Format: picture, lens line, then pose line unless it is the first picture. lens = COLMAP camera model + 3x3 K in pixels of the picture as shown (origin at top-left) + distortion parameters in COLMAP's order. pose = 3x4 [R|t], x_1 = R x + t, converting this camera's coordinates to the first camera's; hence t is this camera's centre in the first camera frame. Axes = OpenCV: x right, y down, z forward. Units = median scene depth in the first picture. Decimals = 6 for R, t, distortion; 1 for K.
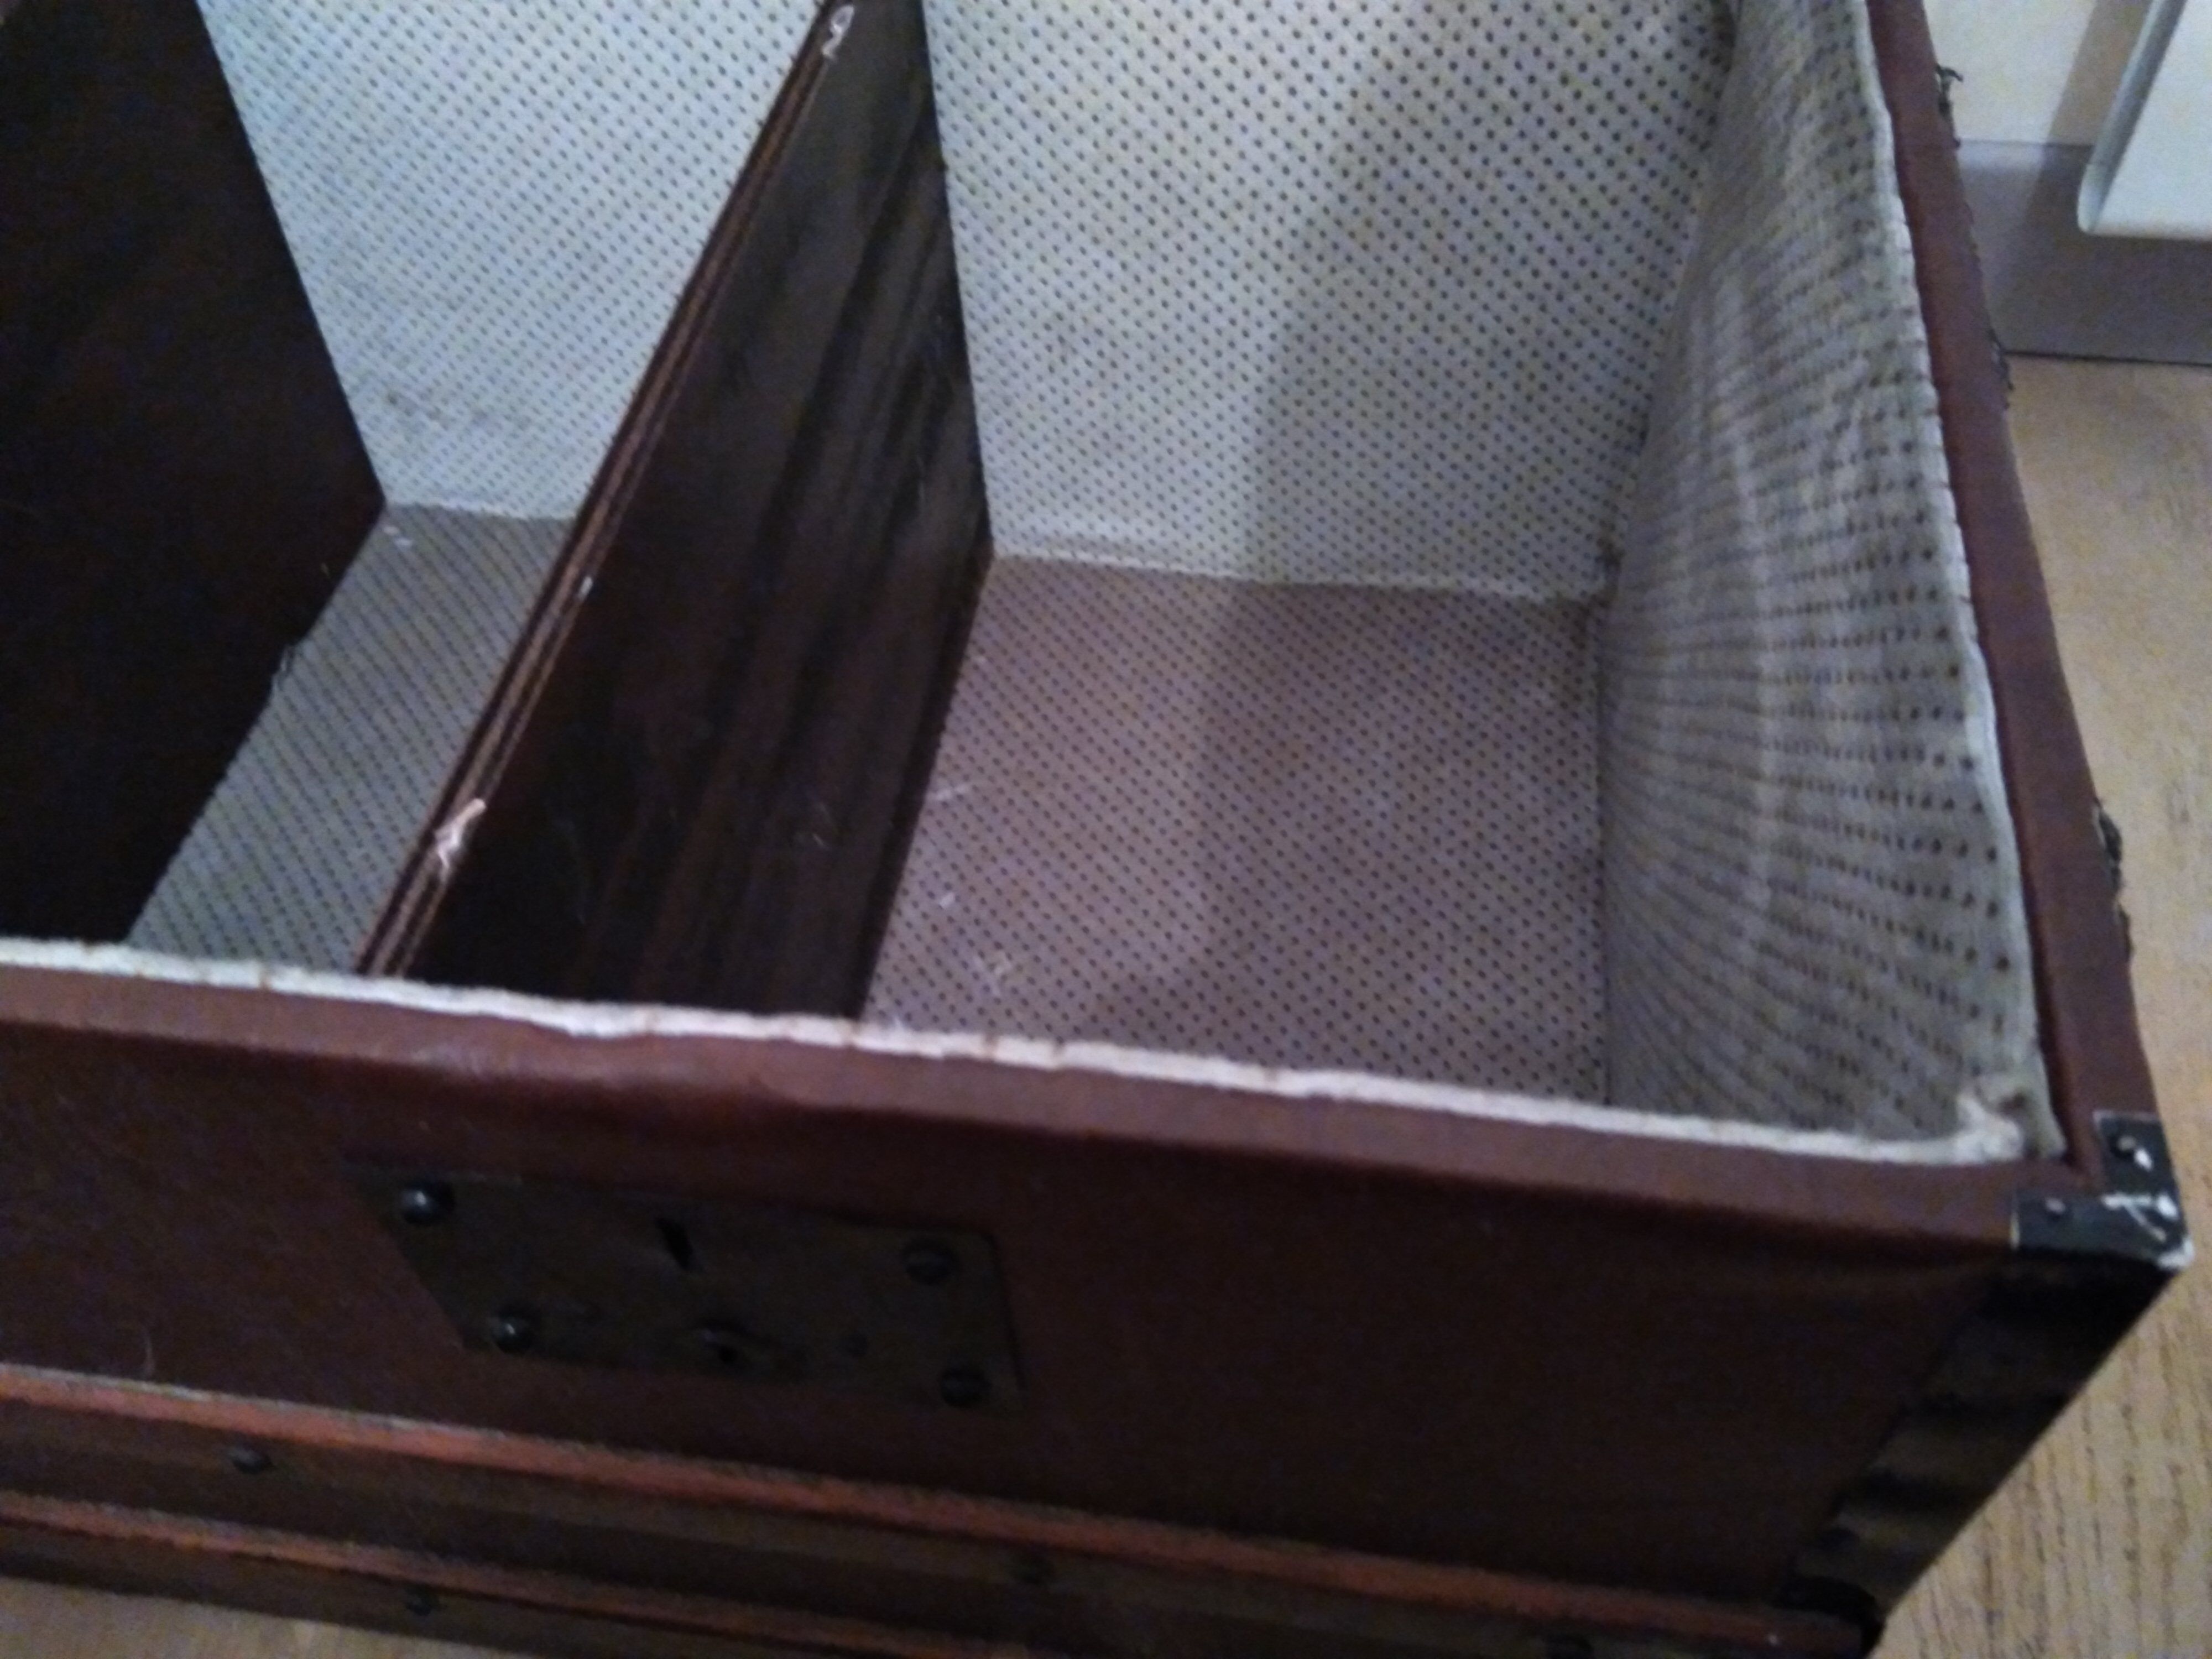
lens RADIAL K [[1861.1, 0, 1106.0], [0, 1861.1, 829.5], [0, 0, 1]] dist [0.157841, -0.233660]
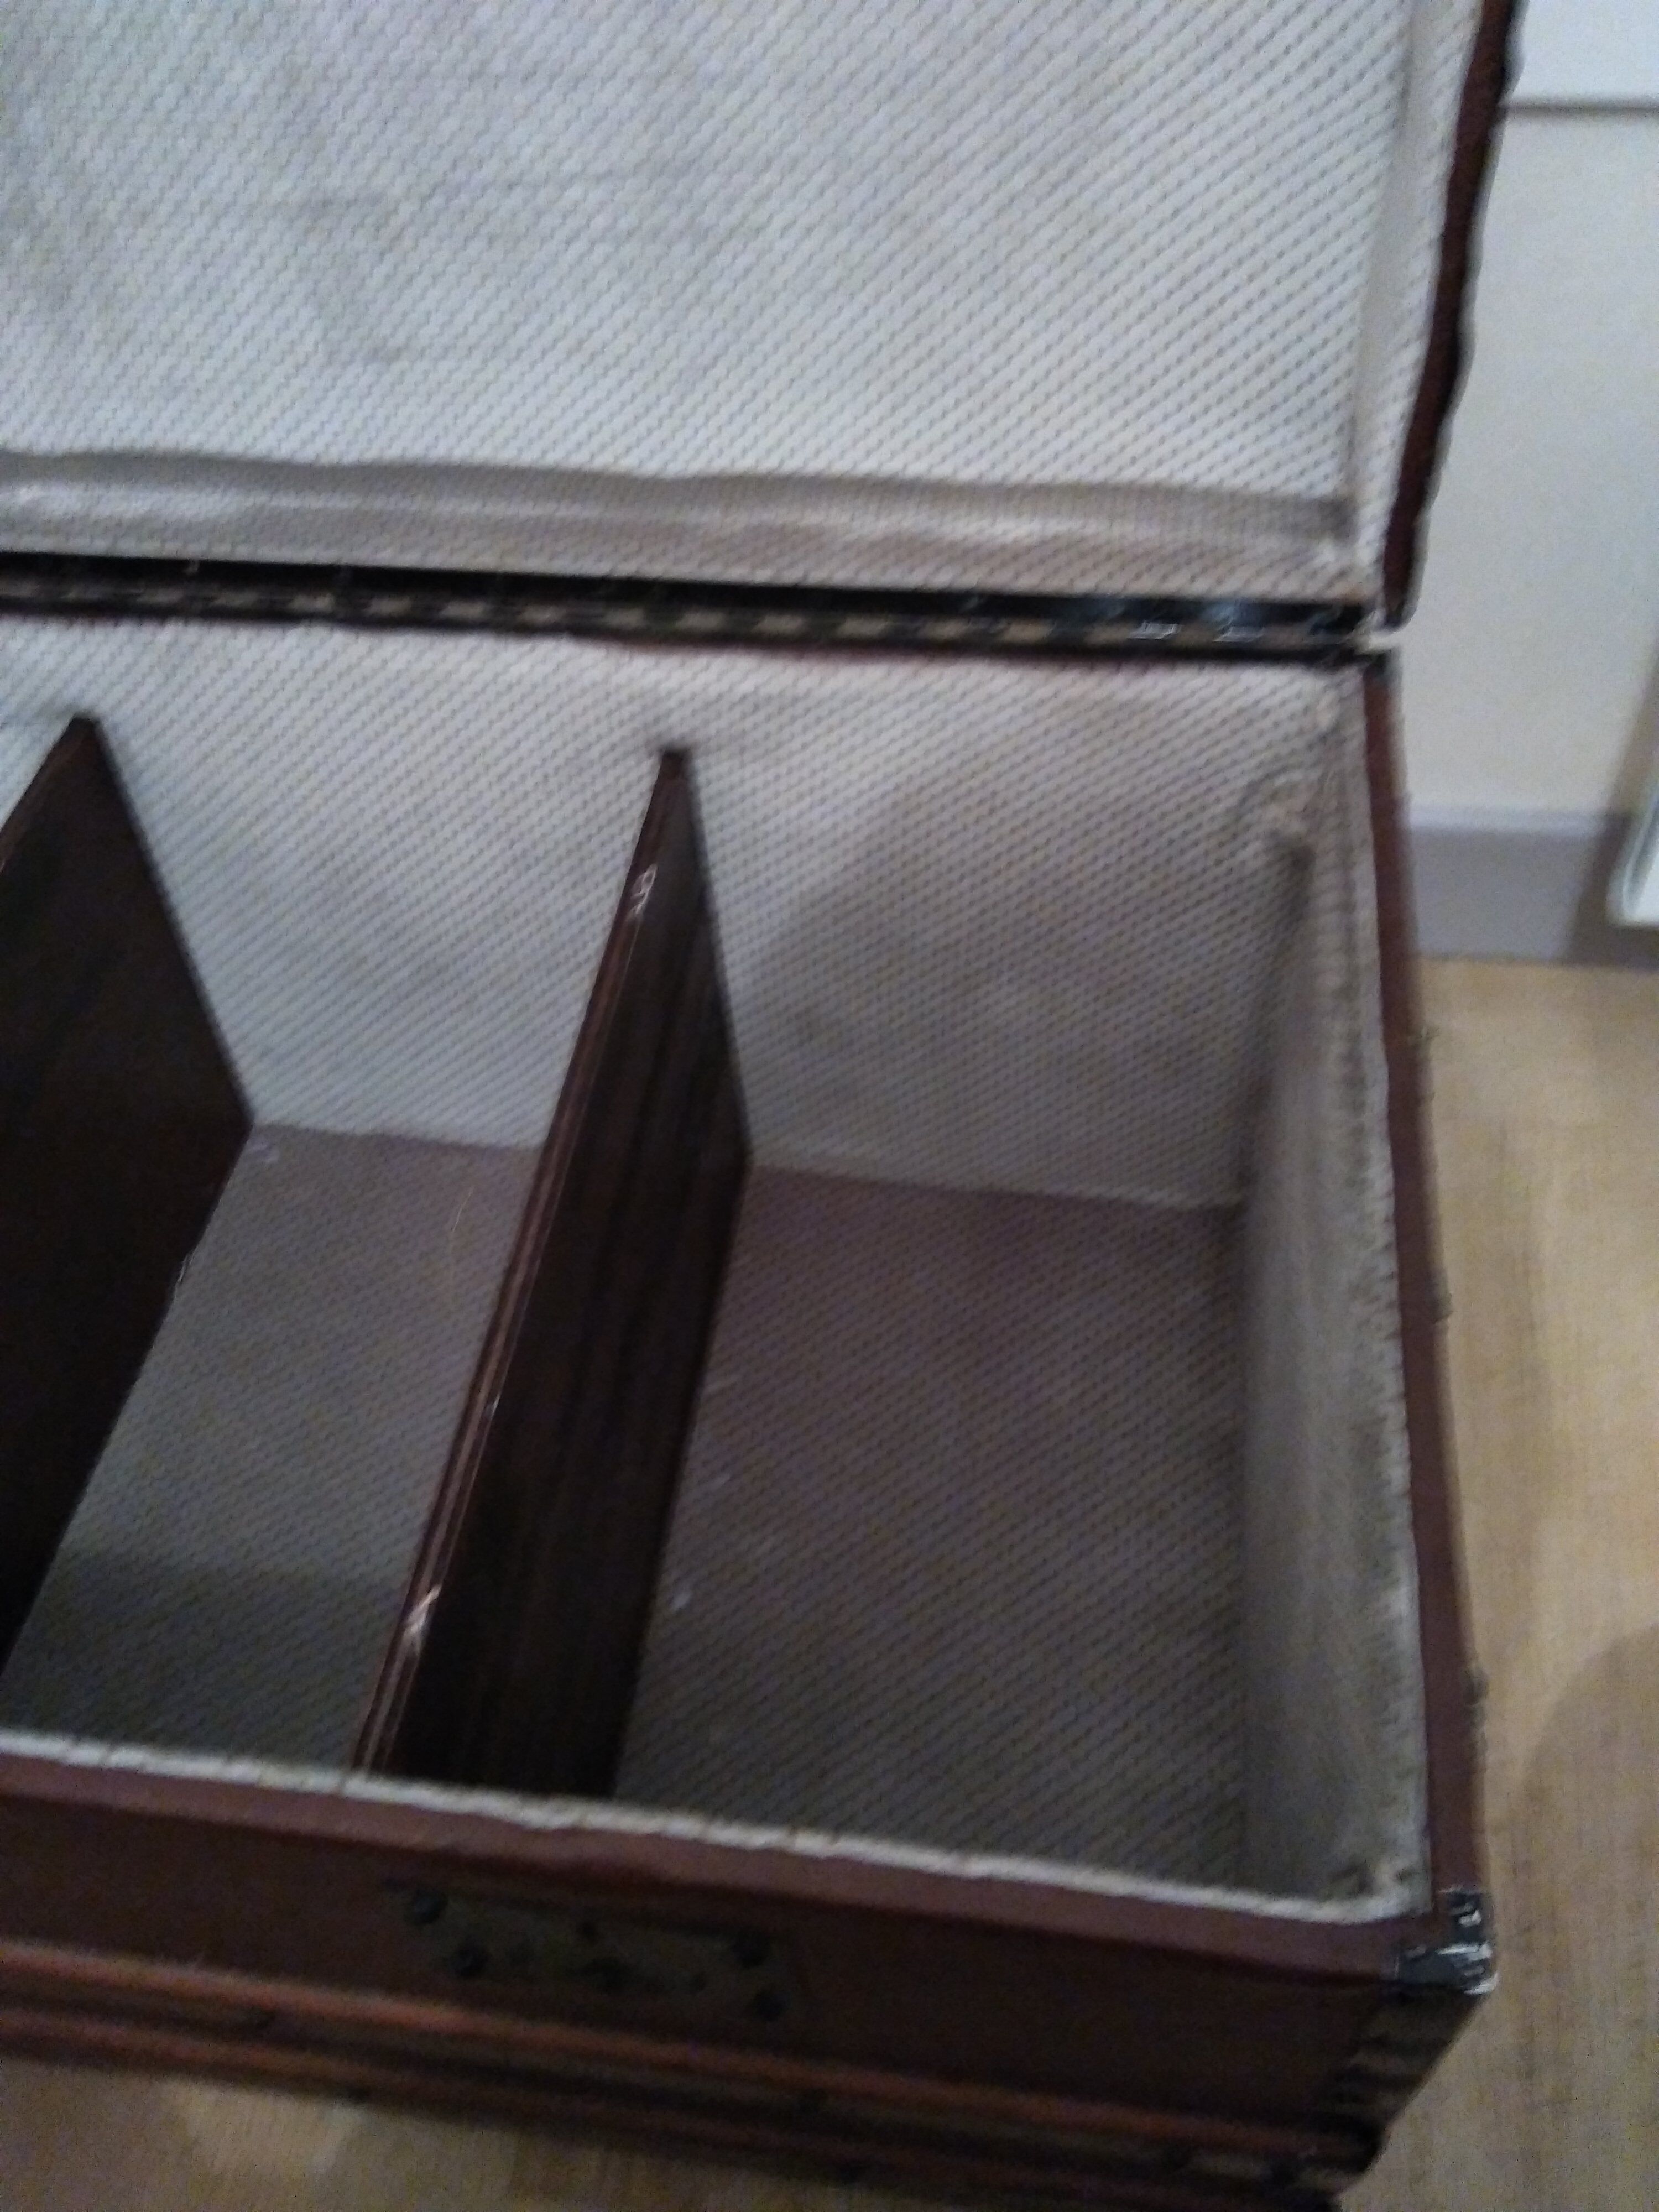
lens RADIAL K [[1861.1, 0, 829.5], [0, 1861.1, 1106.0], [0, 0, 1]] dist [0.157841, -0.233660]
pose [[0.999869, -0.015915, -0.003099, -0.008994], [0.015882, 0.999817, -0.010629, -0.350110], [0.003267, 0.010578, 0.999939, -0.460238]]
